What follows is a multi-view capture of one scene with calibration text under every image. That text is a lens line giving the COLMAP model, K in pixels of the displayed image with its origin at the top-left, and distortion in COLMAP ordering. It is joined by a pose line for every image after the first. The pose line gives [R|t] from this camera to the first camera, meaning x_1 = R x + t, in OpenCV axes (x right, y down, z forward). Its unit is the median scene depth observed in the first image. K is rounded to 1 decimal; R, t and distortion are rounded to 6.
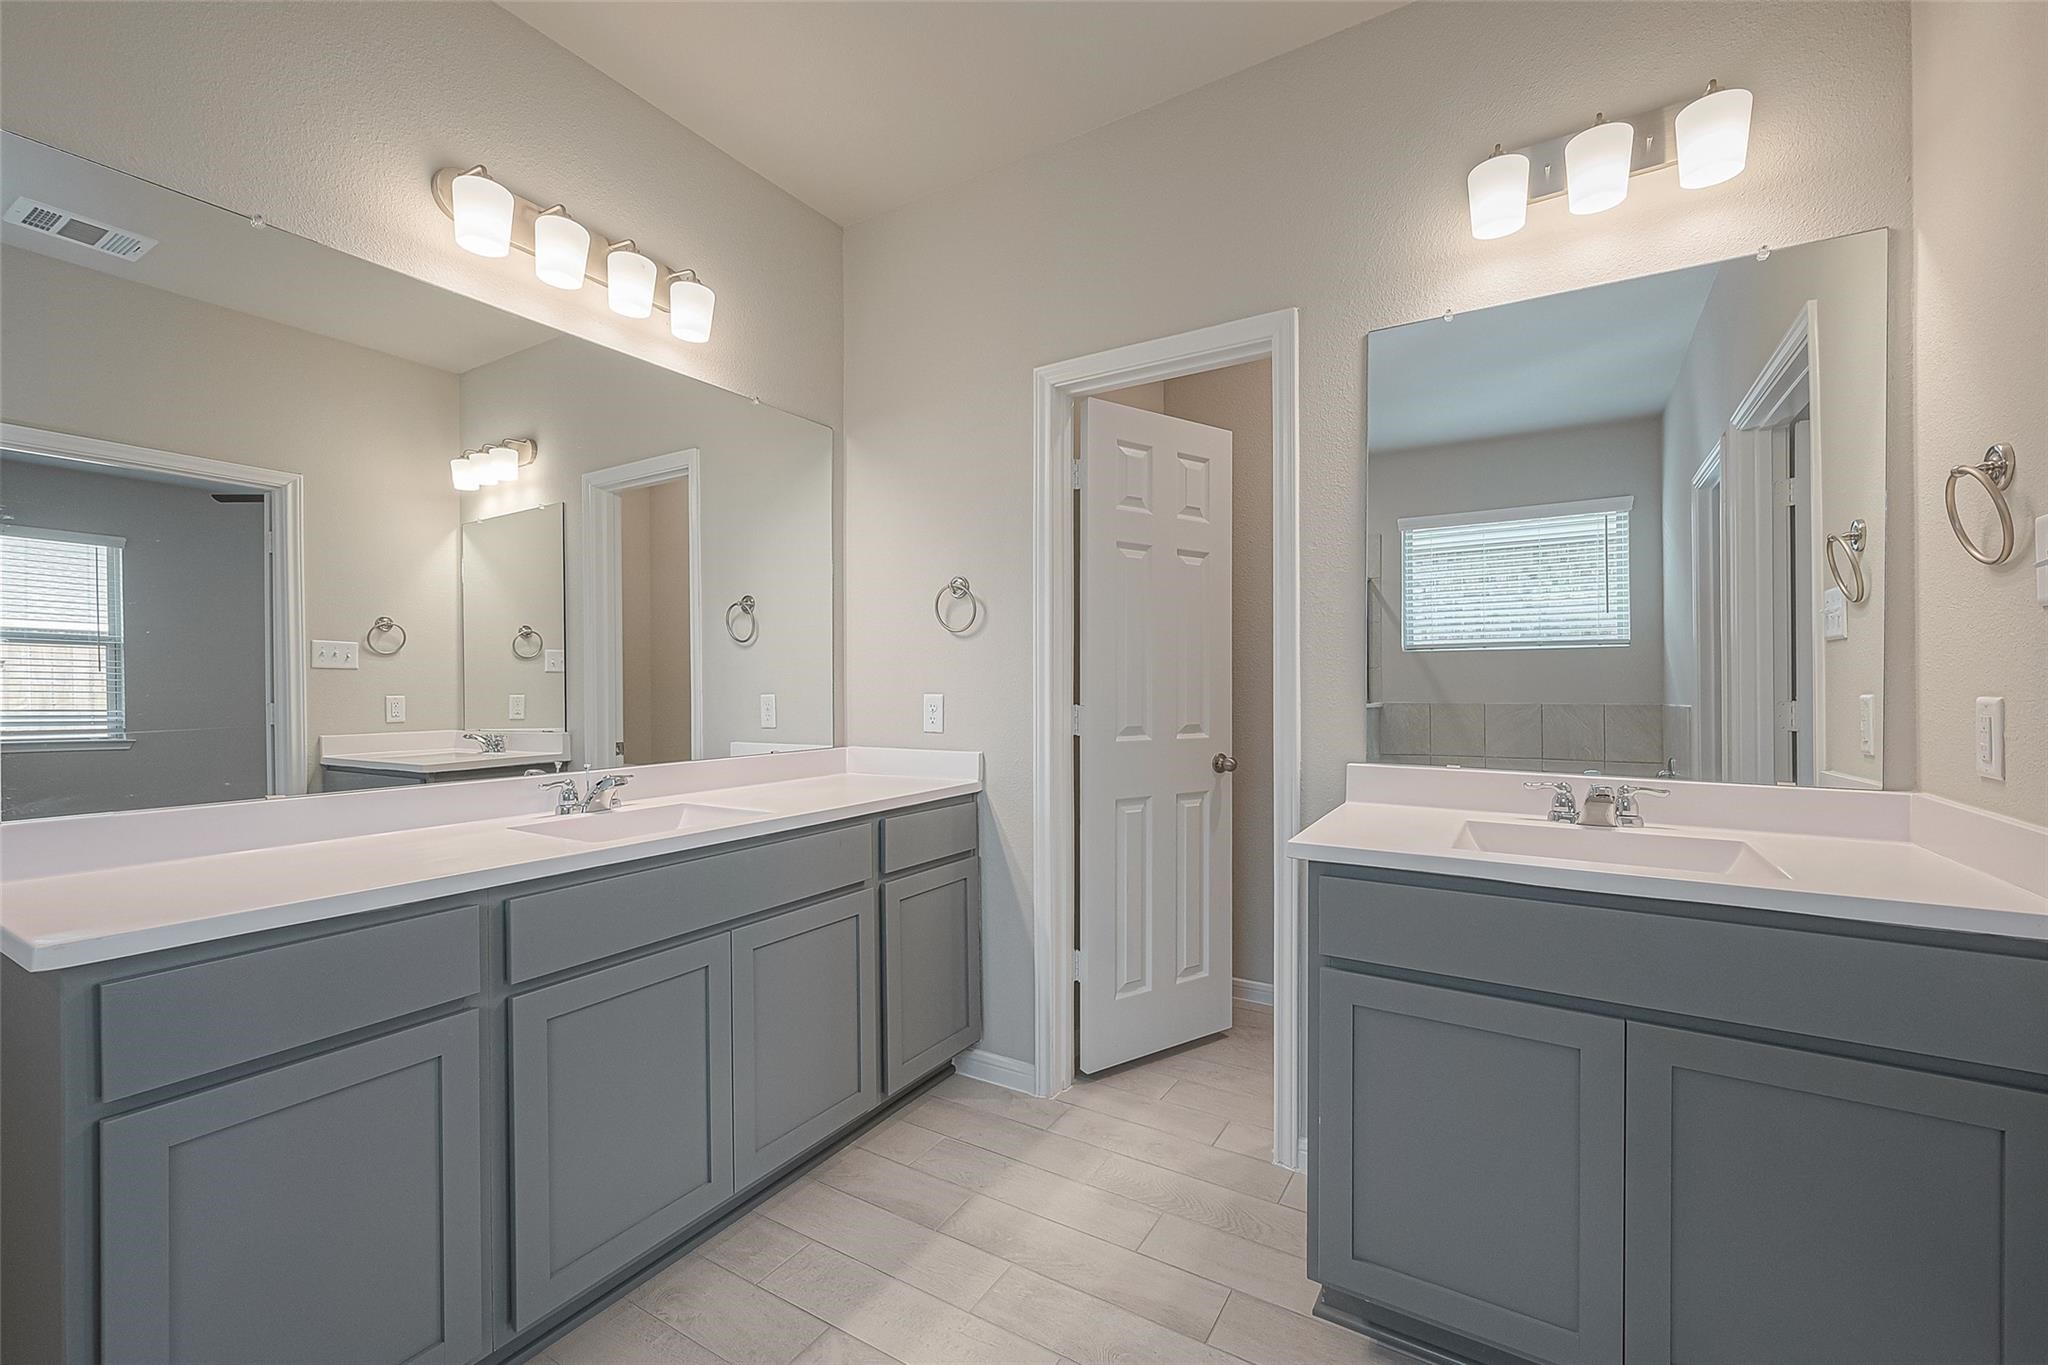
lens RADIAL K [[797.9, 0, 1020.6], [0, 797.9, 680.7], [0, 0, 1]] dist [-0.002487, 0.000315]
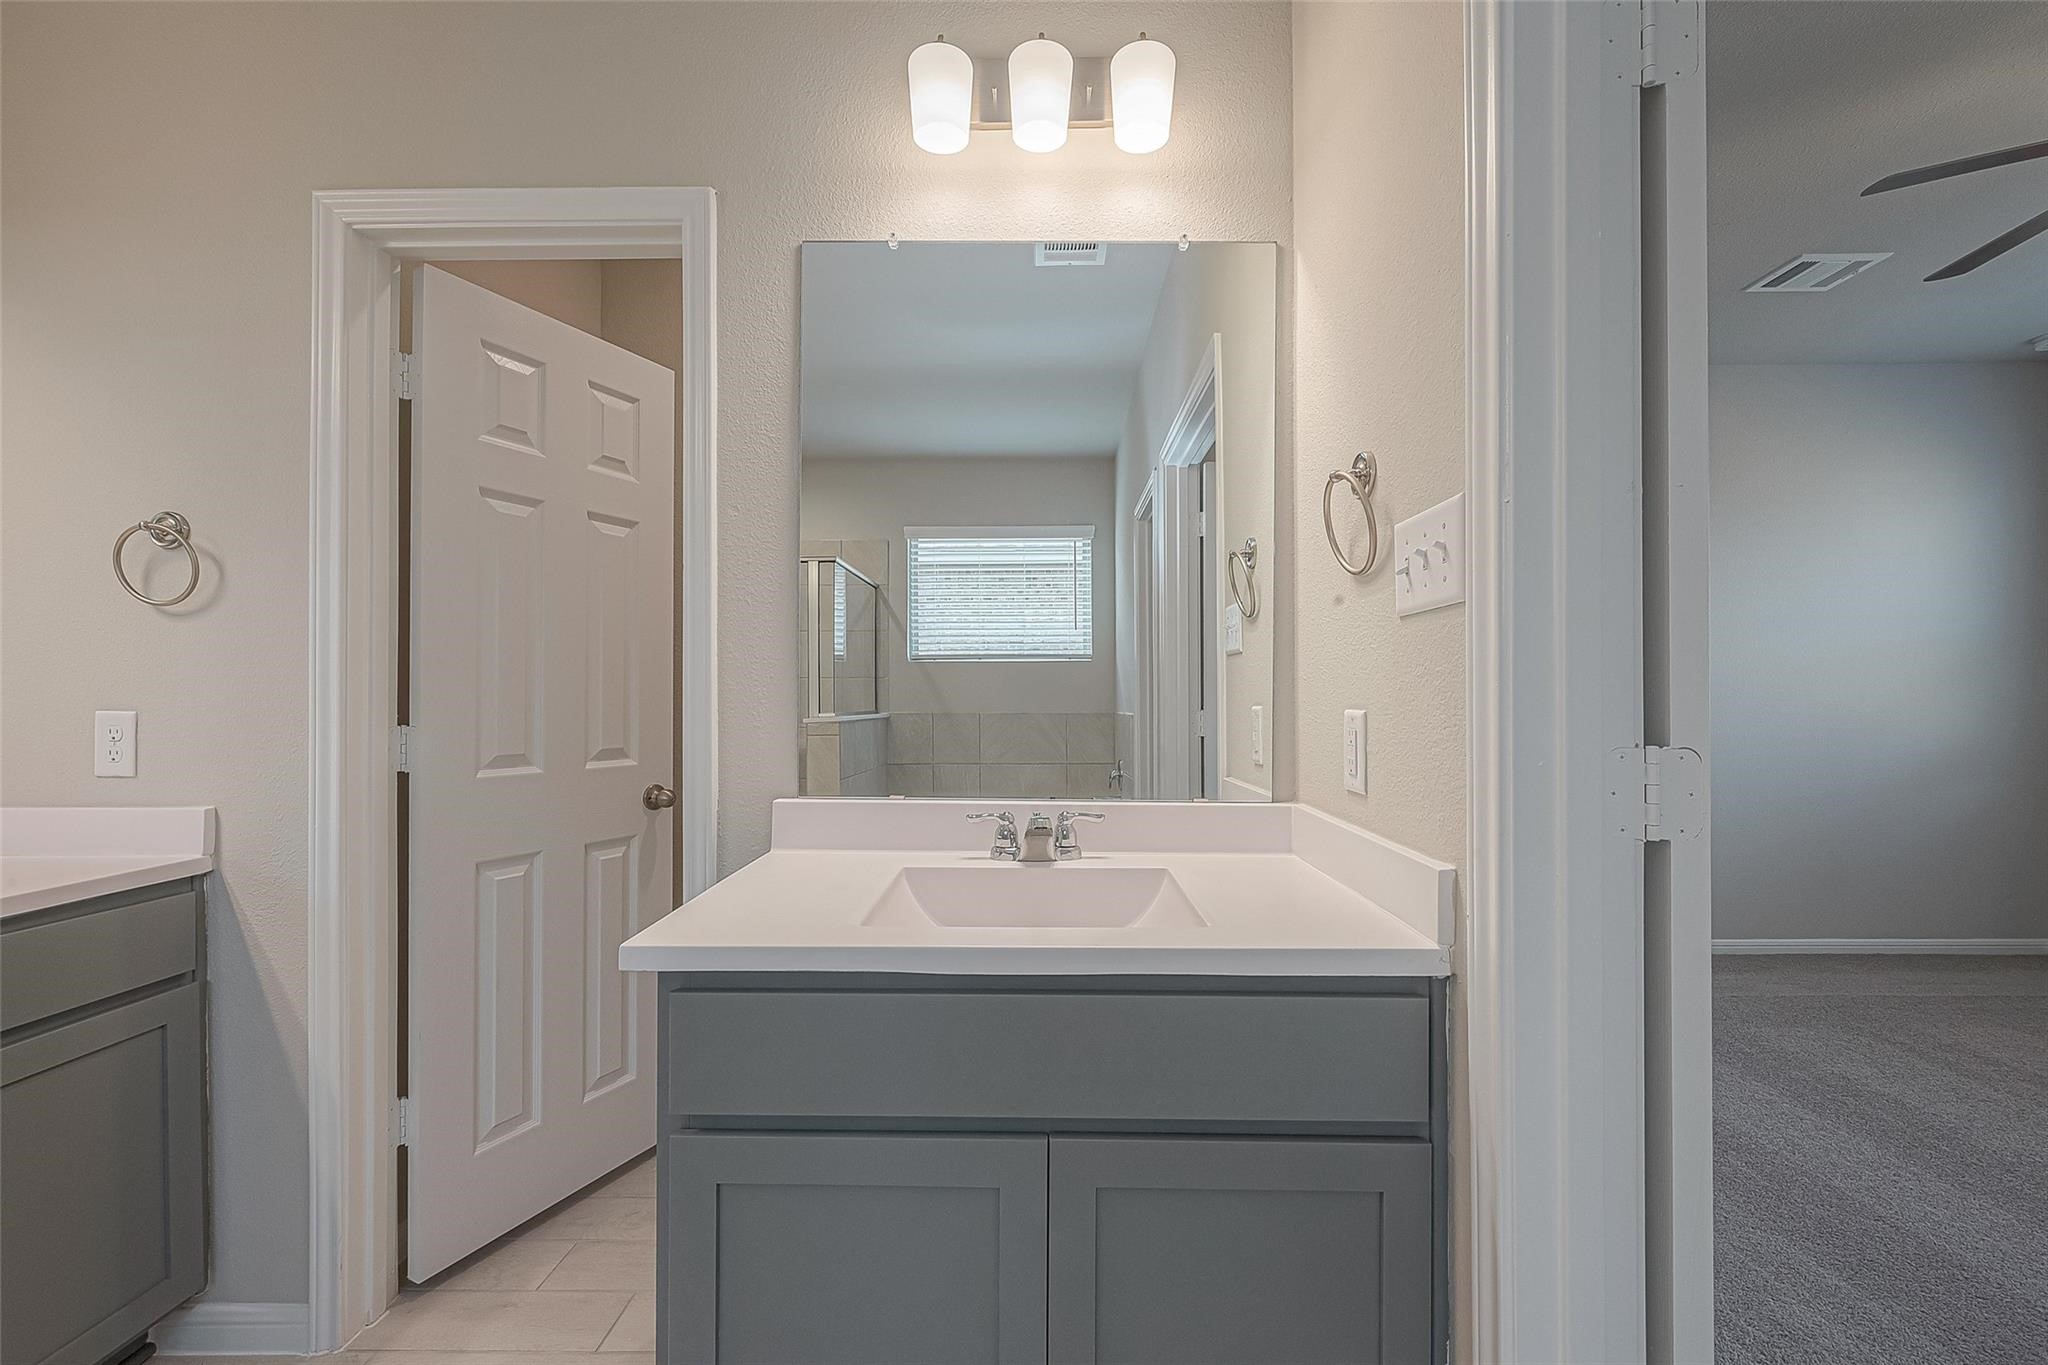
lens RADIAL K [[806.1, 0, 1017.1], [0, 806.1, 679.1], [0, 0, 1]] dist [-0.000534, -0.000746]
pose [[0.852551, 0.010911, 0.522531, 0.153579], [-0.003883, 0.999887, -0.014544, -0.000626], [-0.522630, 0.010370, 0.852496, 0.166657]]
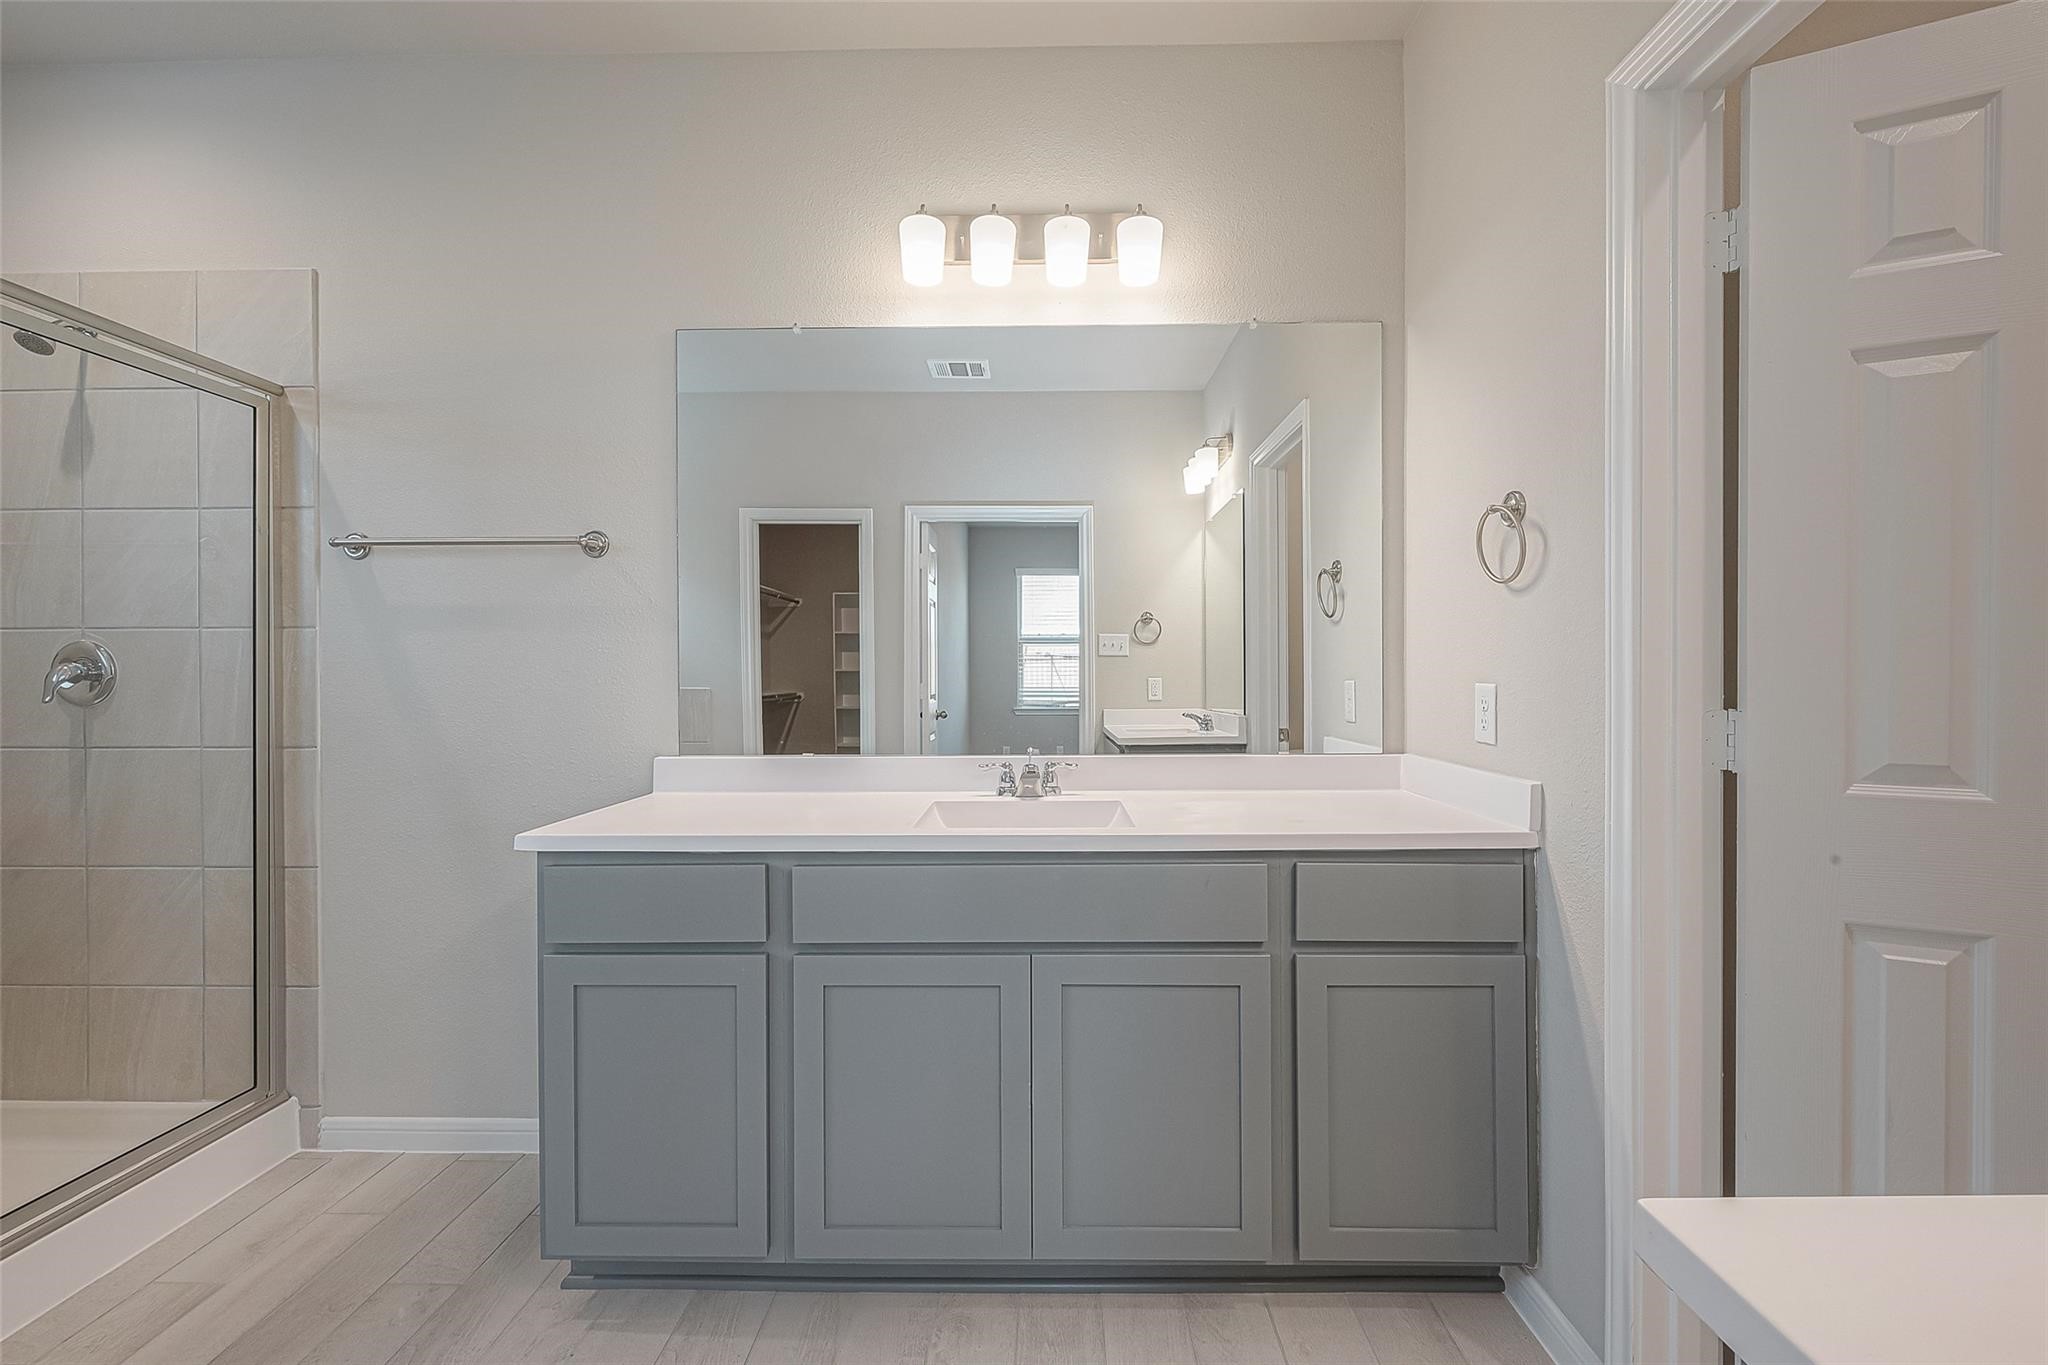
lens RADIAL K [[810.5, 0, 1021.3], [0, 810.5, 673.5], [0, 0, 1]] dist [-0.000028, -0.000267]
pose [[0.534531, 0.003722, -0.845141, 0.259576], [0.006671, 0.999941, 0.008623, 0.000735], [0.845123, -0.010247, 0.534474, 0.364005]]
